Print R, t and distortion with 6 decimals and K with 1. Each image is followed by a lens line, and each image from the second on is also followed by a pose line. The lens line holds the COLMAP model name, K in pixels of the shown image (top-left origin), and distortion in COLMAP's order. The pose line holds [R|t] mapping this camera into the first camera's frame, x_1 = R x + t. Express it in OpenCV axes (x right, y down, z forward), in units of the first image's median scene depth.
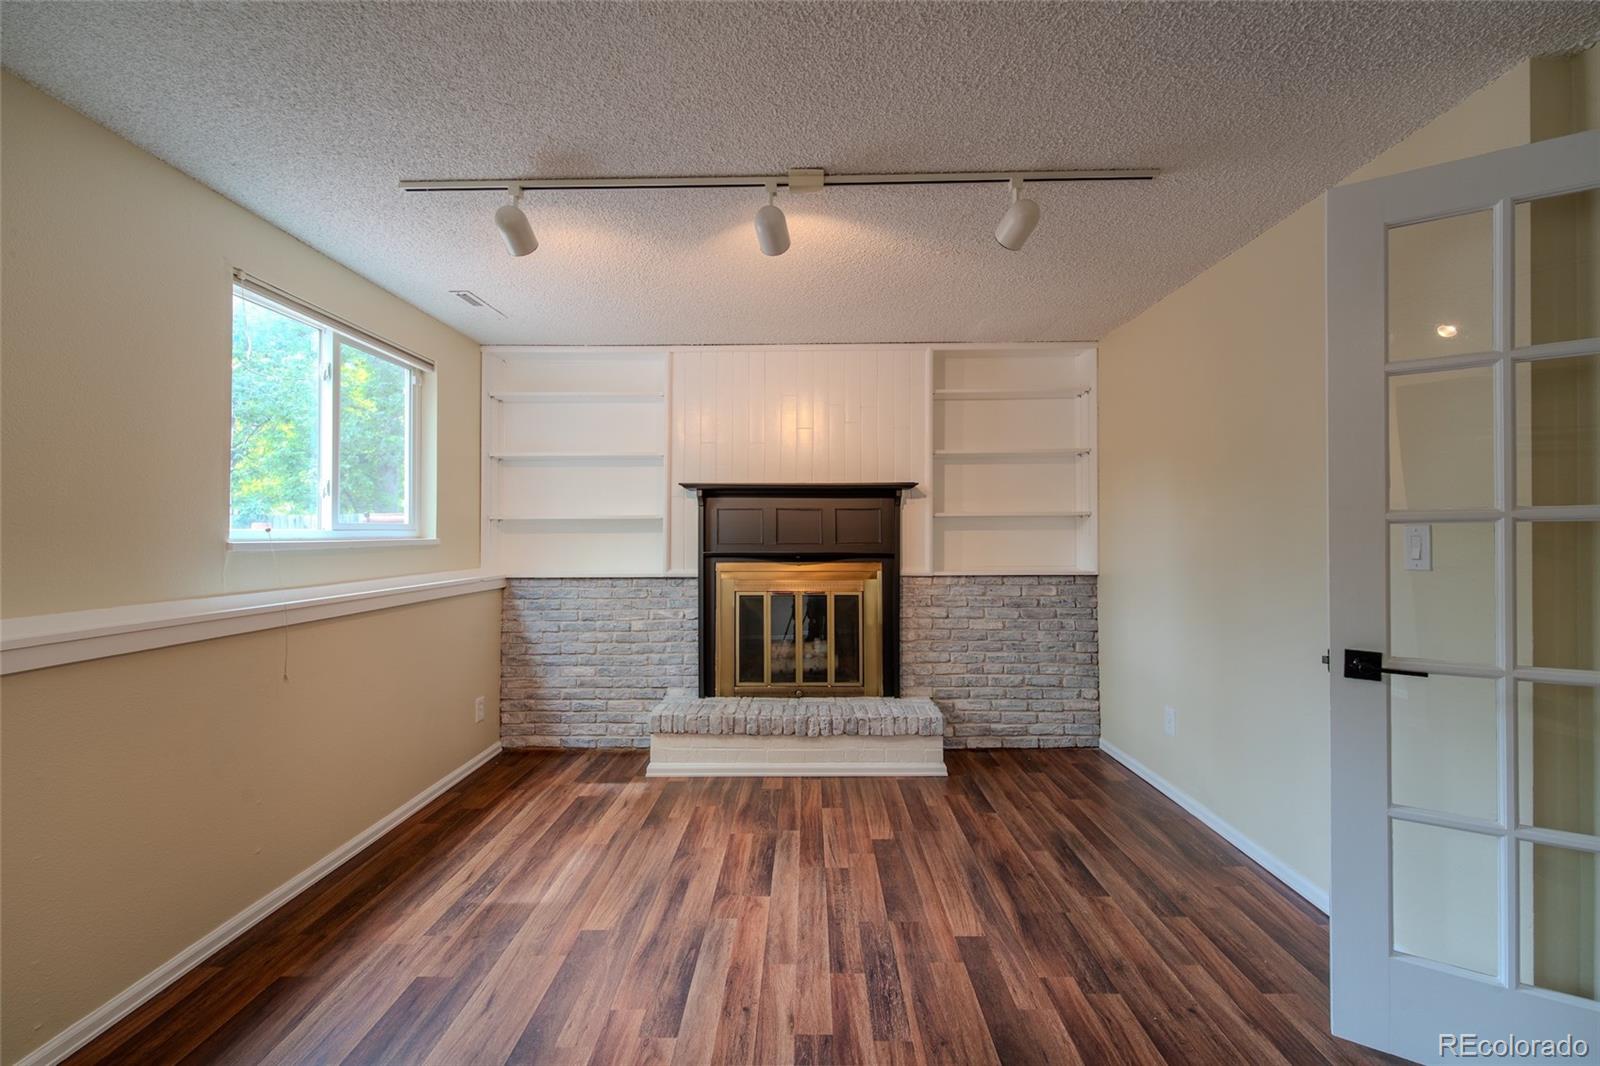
lens RADIAL K [[644.3, 0, 800.8], [0, 644.3, 531.8], [0, 0, 1]] dist [-0.000582, -0.000069]
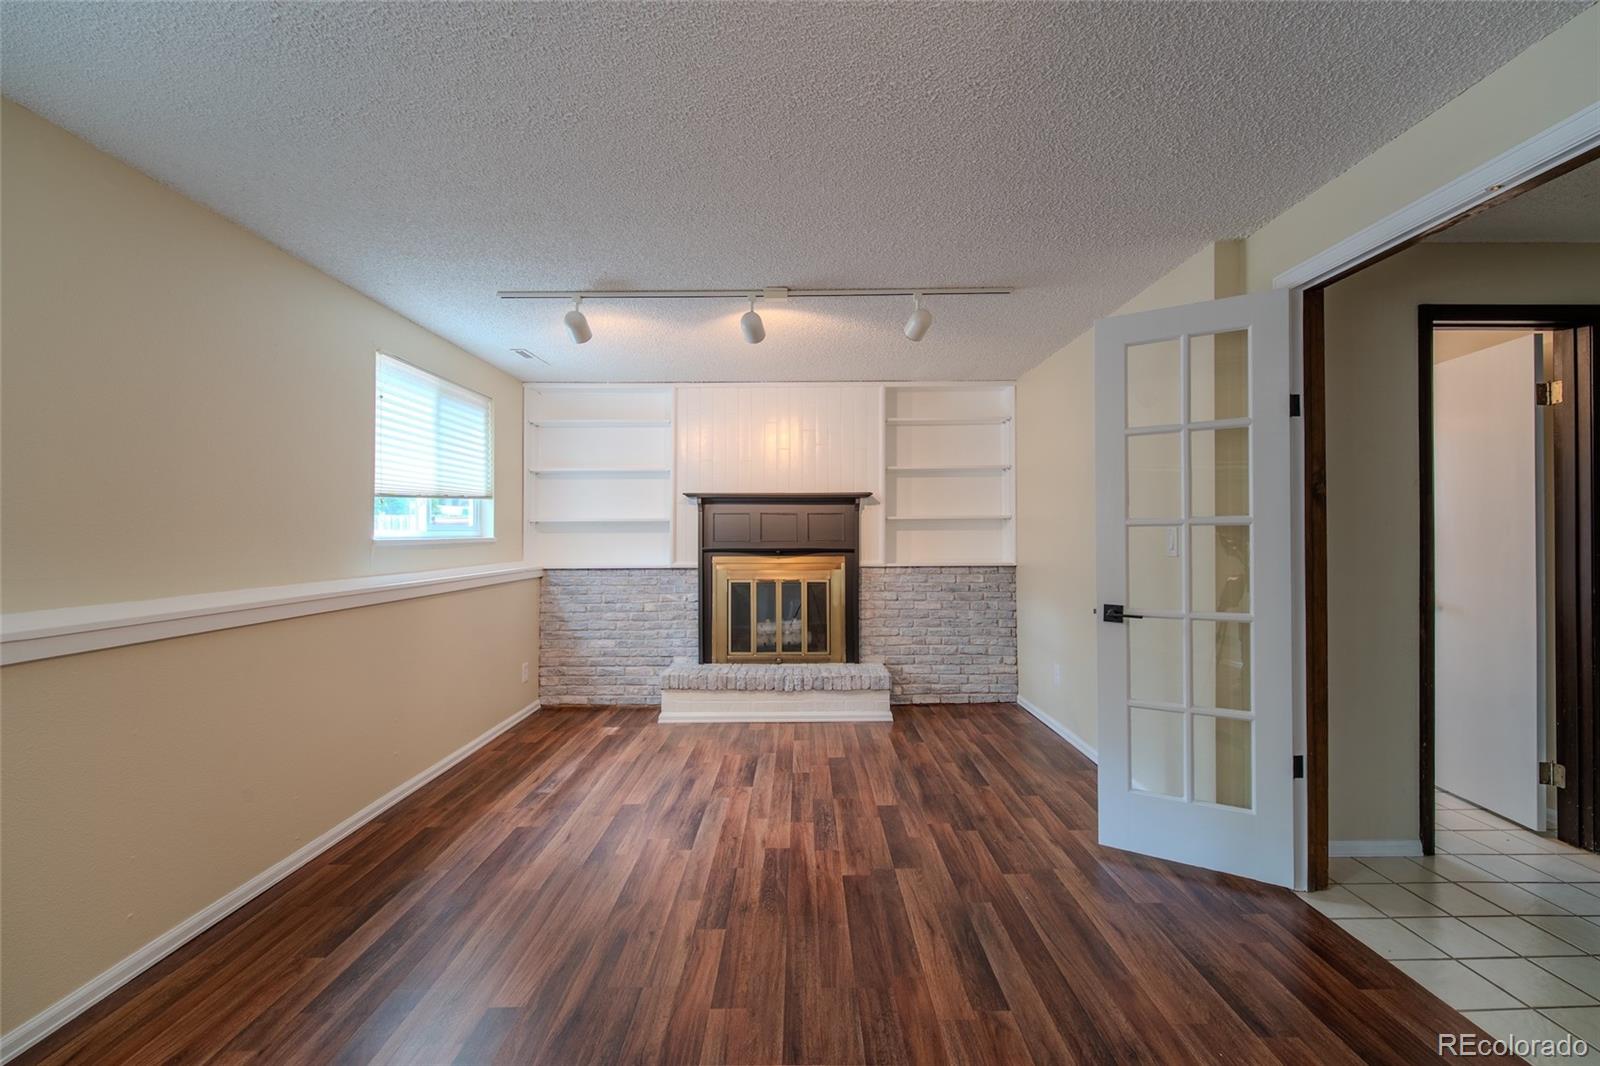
lens RADIAL K [[644.3, 0, 800.3], [0, 644.3, 533.1], [0, 0, 1]] dist [-0.000582, -0.000069]
pose [[0.999943, -0.000827, 0.010633, 0.029496], [0.000800, 0.999996, 0.002526, -0.000315], [-0.010635, -0.002518, 0.999940, -0.287847]]
